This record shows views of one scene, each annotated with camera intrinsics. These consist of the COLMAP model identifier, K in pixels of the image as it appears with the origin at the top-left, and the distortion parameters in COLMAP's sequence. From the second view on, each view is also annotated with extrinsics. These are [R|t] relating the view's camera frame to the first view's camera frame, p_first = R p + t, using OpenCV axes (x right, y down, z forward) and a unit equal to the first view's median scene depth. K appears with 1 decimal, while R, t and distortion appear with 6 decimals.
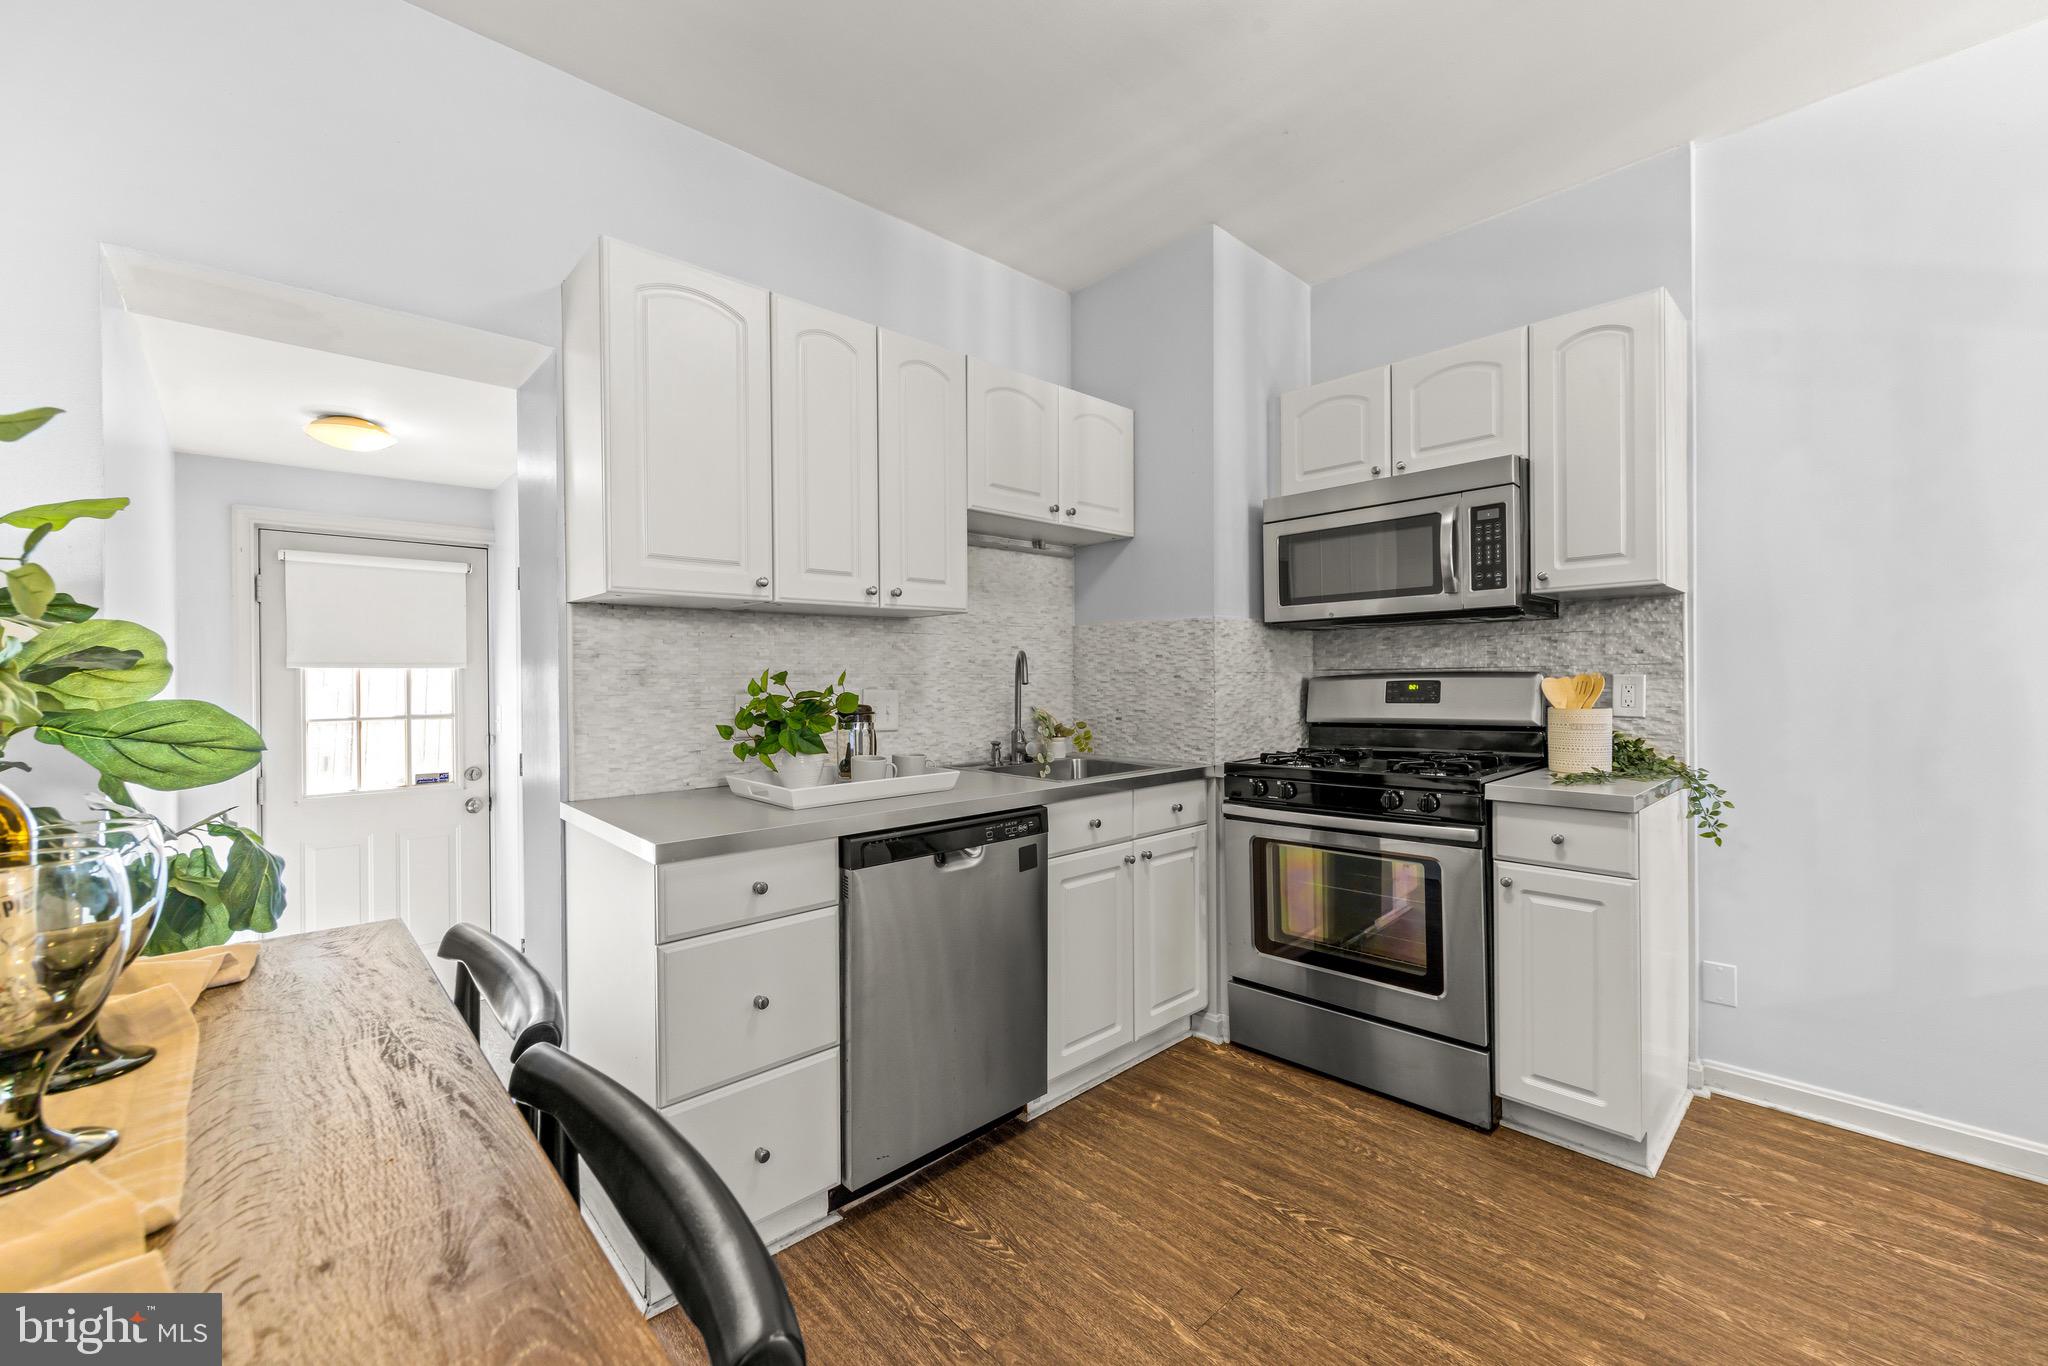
lens RADIAL K [[815.9, 0, 1018.6], [0, 815.9, 683.1], [0, 0, 1]] dist [-0.002816, 0.000389]
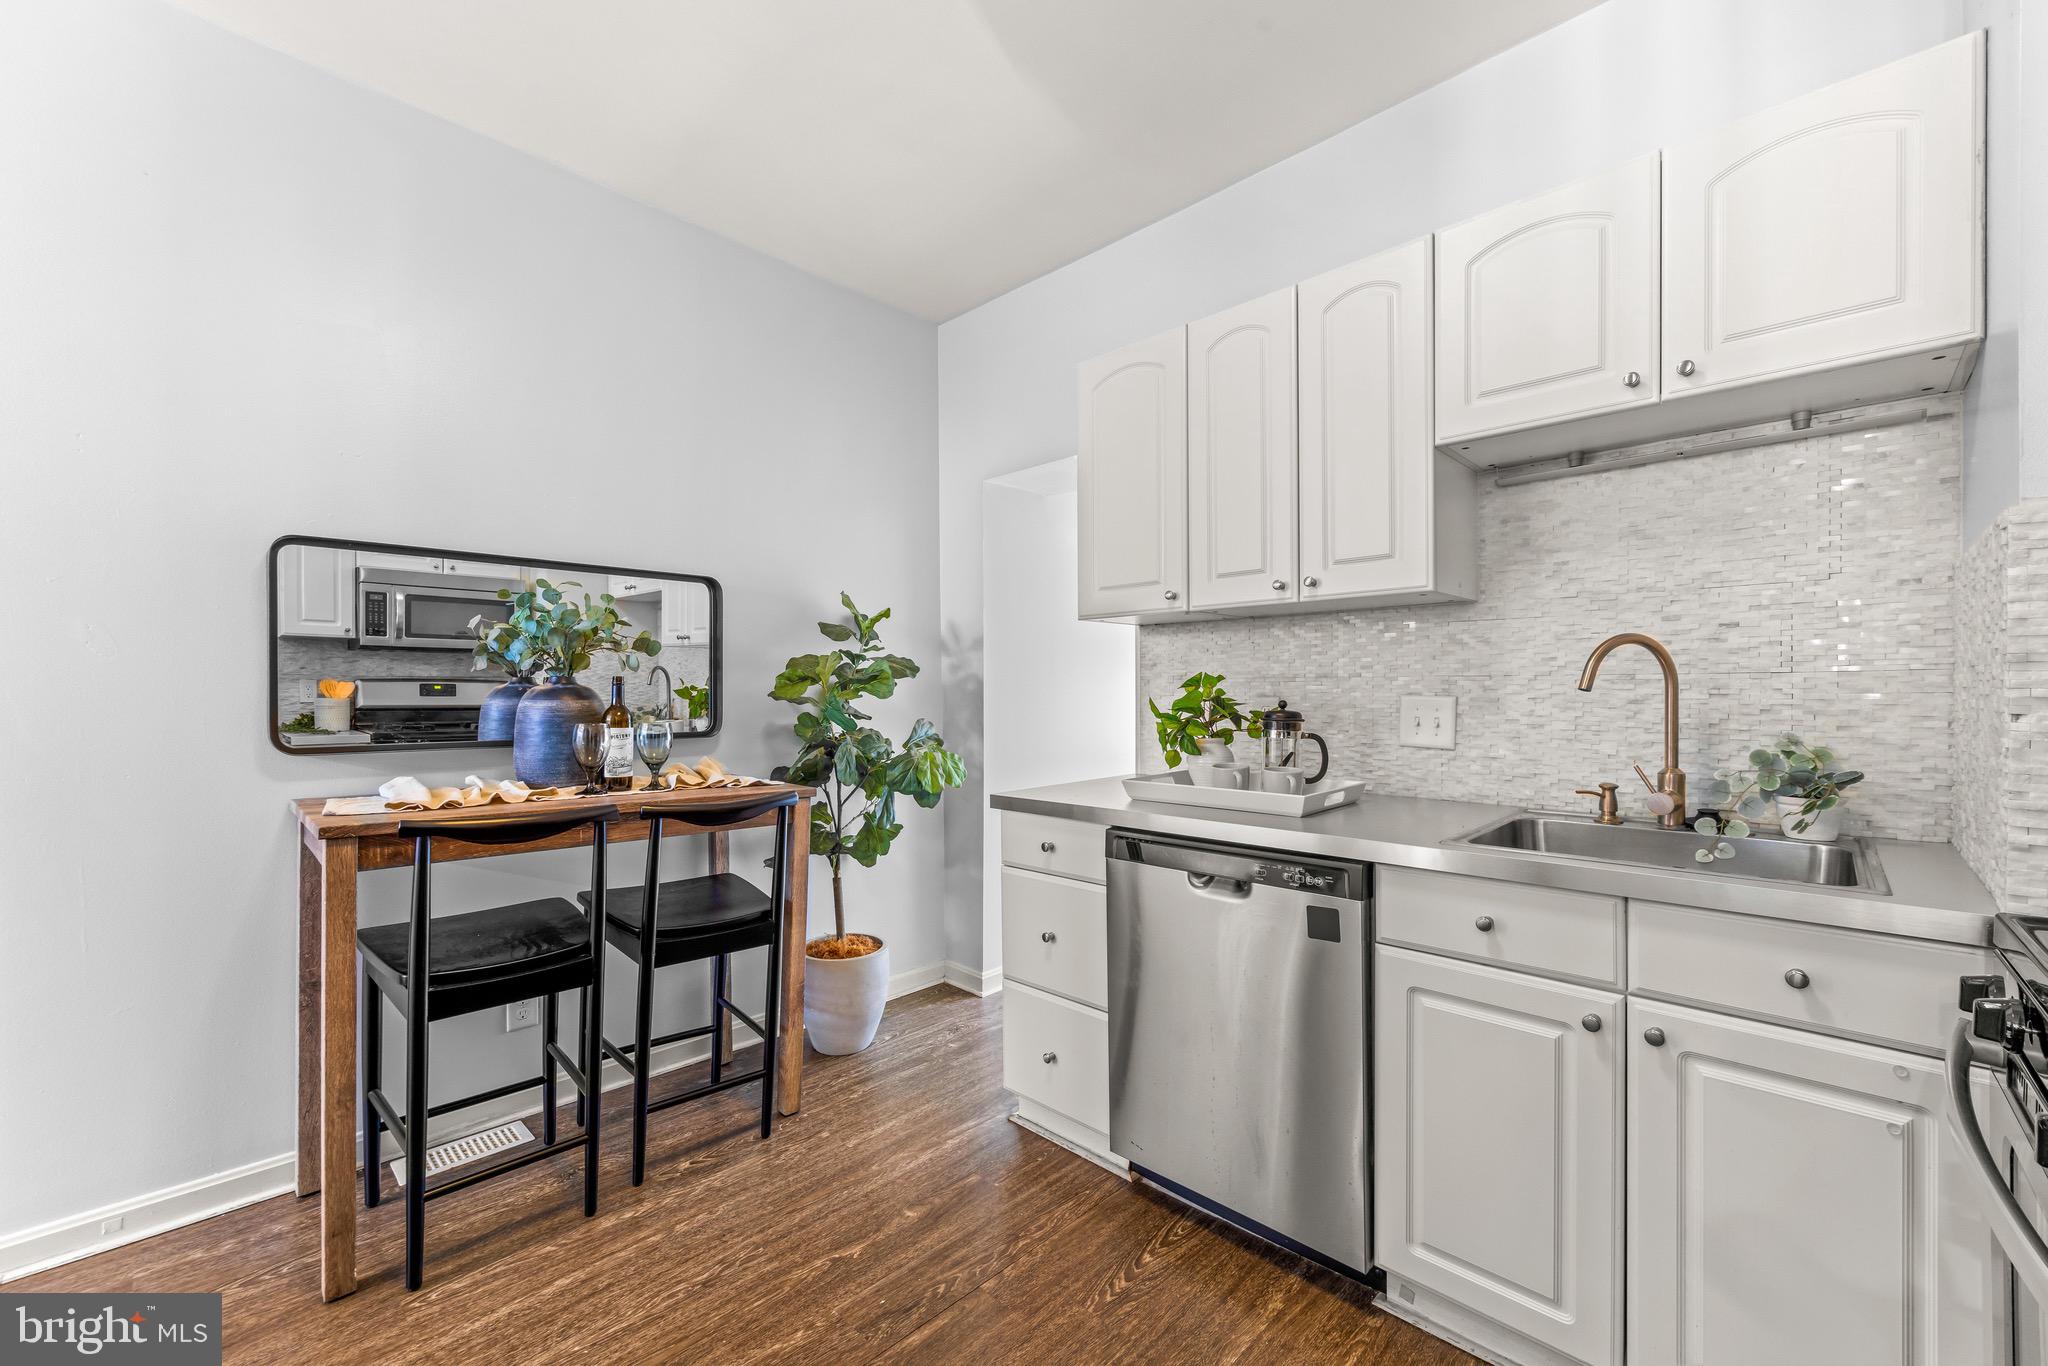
lens RADIAL K [[815.9, 0, 1023.9], [0, 815.9, 695.7], [0, 0, 1]] dist [-0.002816, 0.000389]
pose [[0.057458, 0.014749, -0.998239, 0.669538], [-0.004398, 0.999885, 0.014520, -0.002258], [0.998338, 0.003556, 0.057516, 0.627963]]
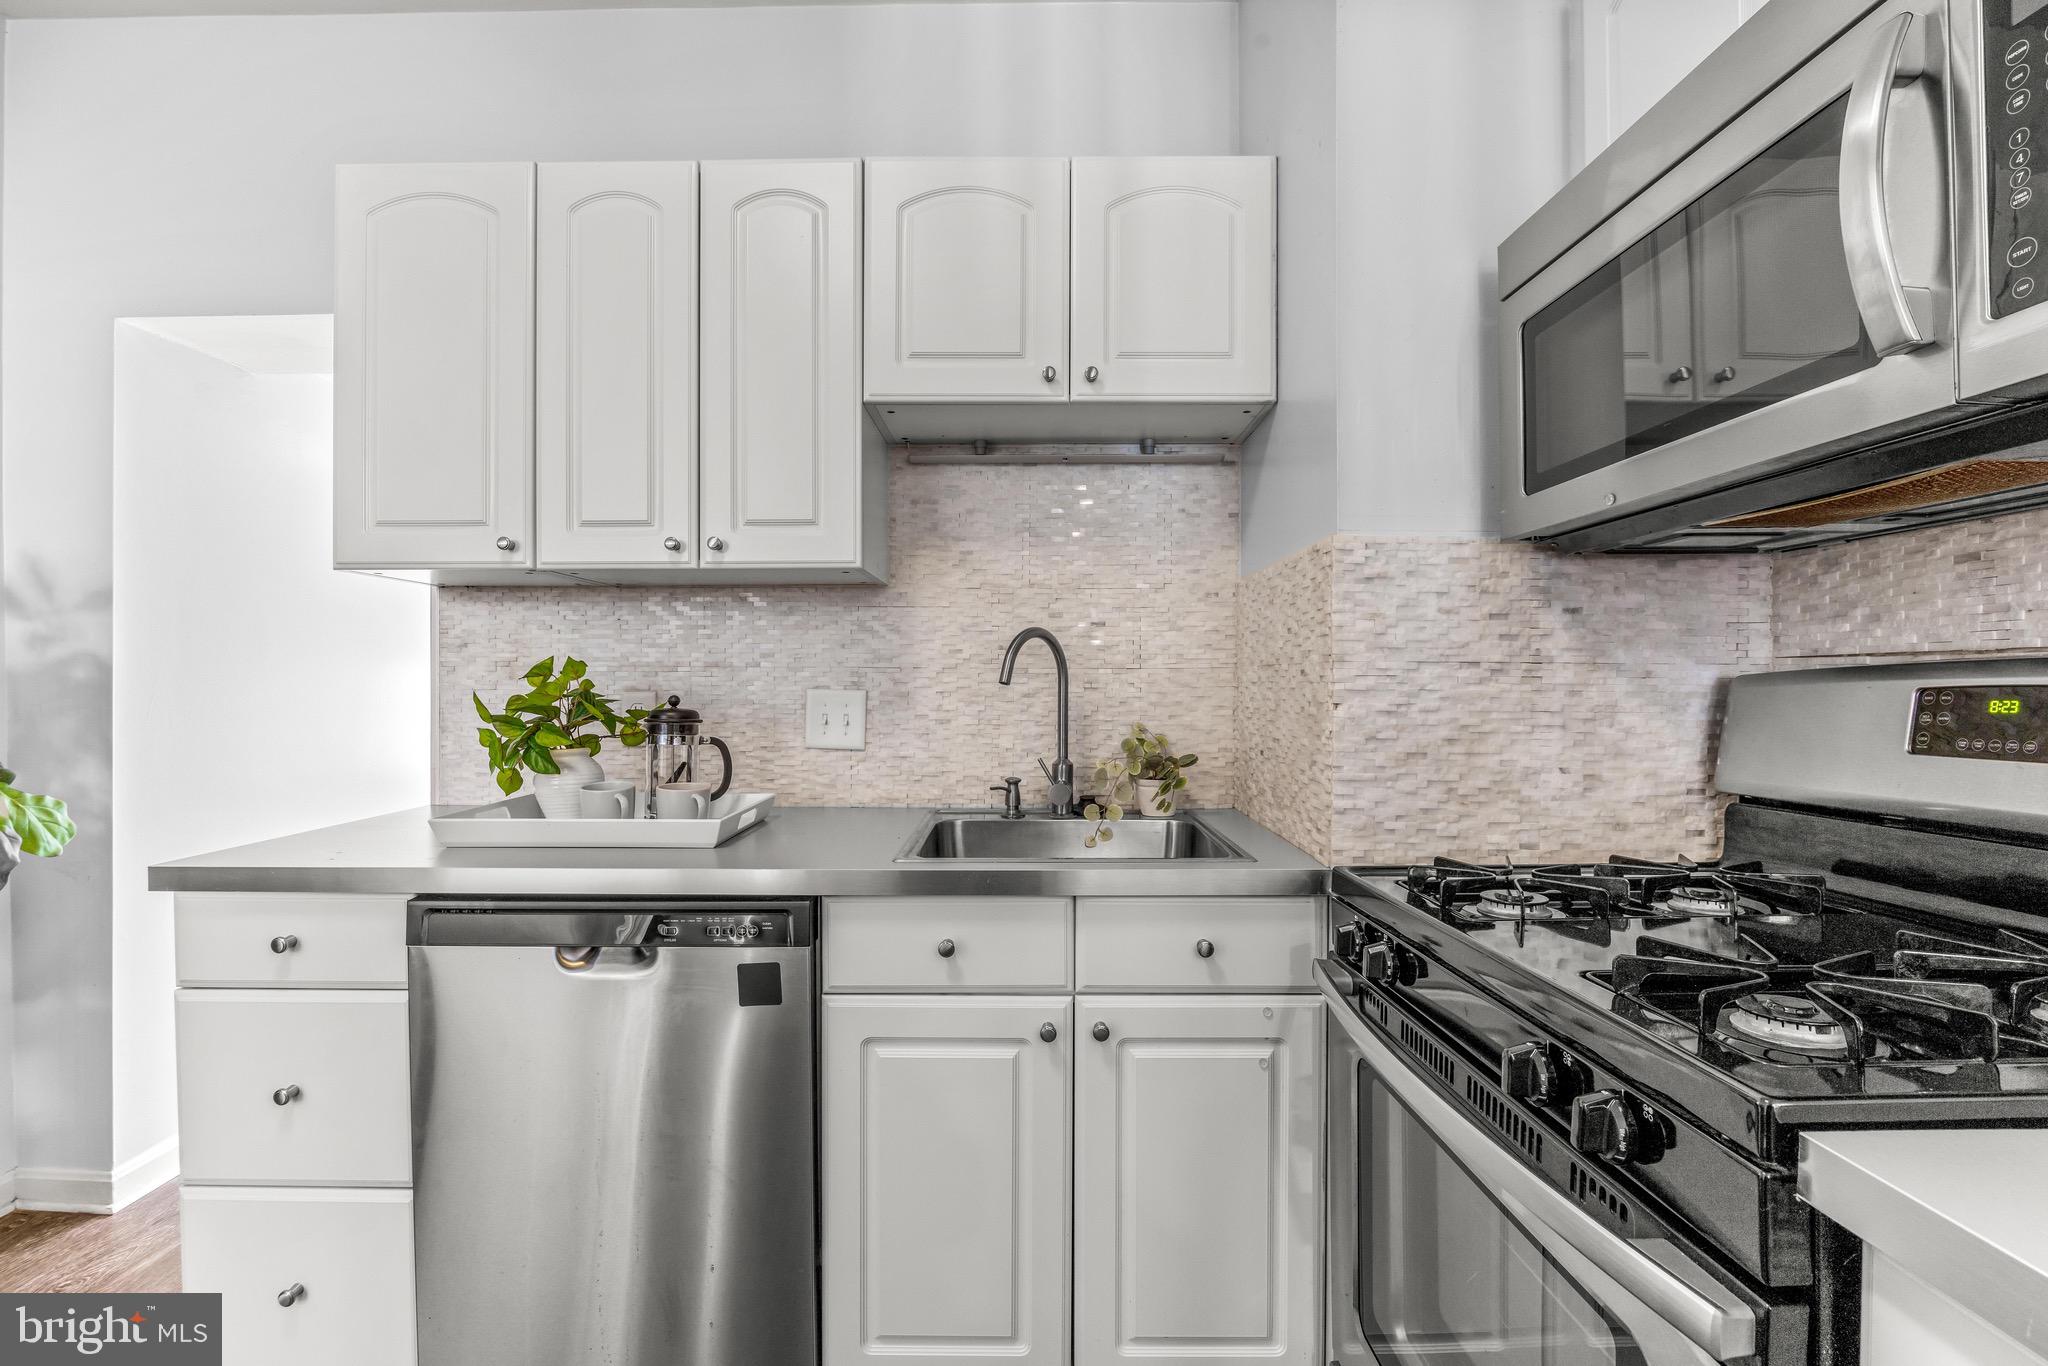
lens RADIAL K [[910.8, 0, 1019.0], [0, 910.8, 686.7], [0, 0, 1]] dist [-0.018622, 0.001076]
pose [[0.733046, 0.011053, -0.680089, 0.525949], [-0.012524, 0.999918, 0.002752, 0.001495], [0.680064, 0.006500, 0.733124, 0.601111]]
